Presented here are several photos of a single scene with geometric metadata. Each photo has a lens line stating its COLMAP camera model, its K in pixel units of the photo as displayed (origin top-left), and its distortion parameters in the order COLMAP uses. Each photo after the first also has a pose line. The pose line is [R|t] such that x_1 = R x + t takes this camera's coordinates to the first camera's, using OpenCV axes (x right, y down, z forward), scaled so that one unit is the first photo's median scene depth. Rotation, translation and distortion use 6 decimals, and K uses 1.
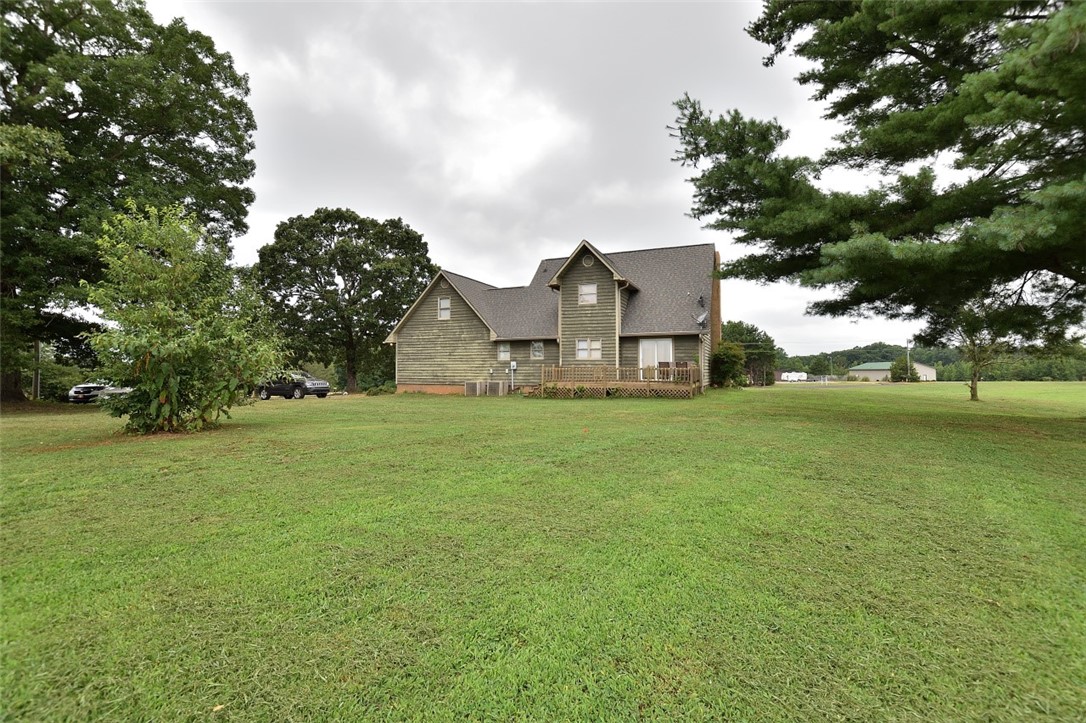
lens RADIAL K [[479.2, 0, 540.4], [0, 479.2, 359.9], [0, 0, 1]] dist [-0.015781, -0.000260]
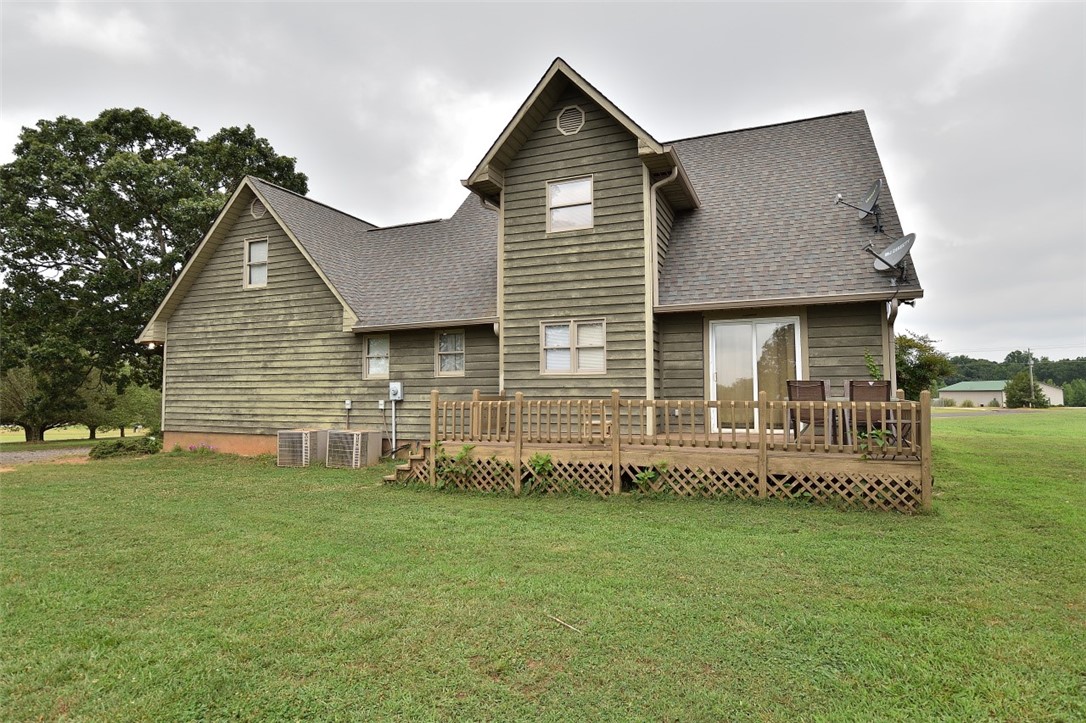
lens RADIAL K [[564.0, 0, 546.7], [0, 564.0, 364.2], [0, 0, 1]] dist [0.003141, 0.000595]
pose [[0.999876, -0.002612, 0.015552, 0.070346], [0.003025, 0.999642, -0.026590, 0.001850], [-0.015477, 0.026634, 0.999525, 0.532121]]
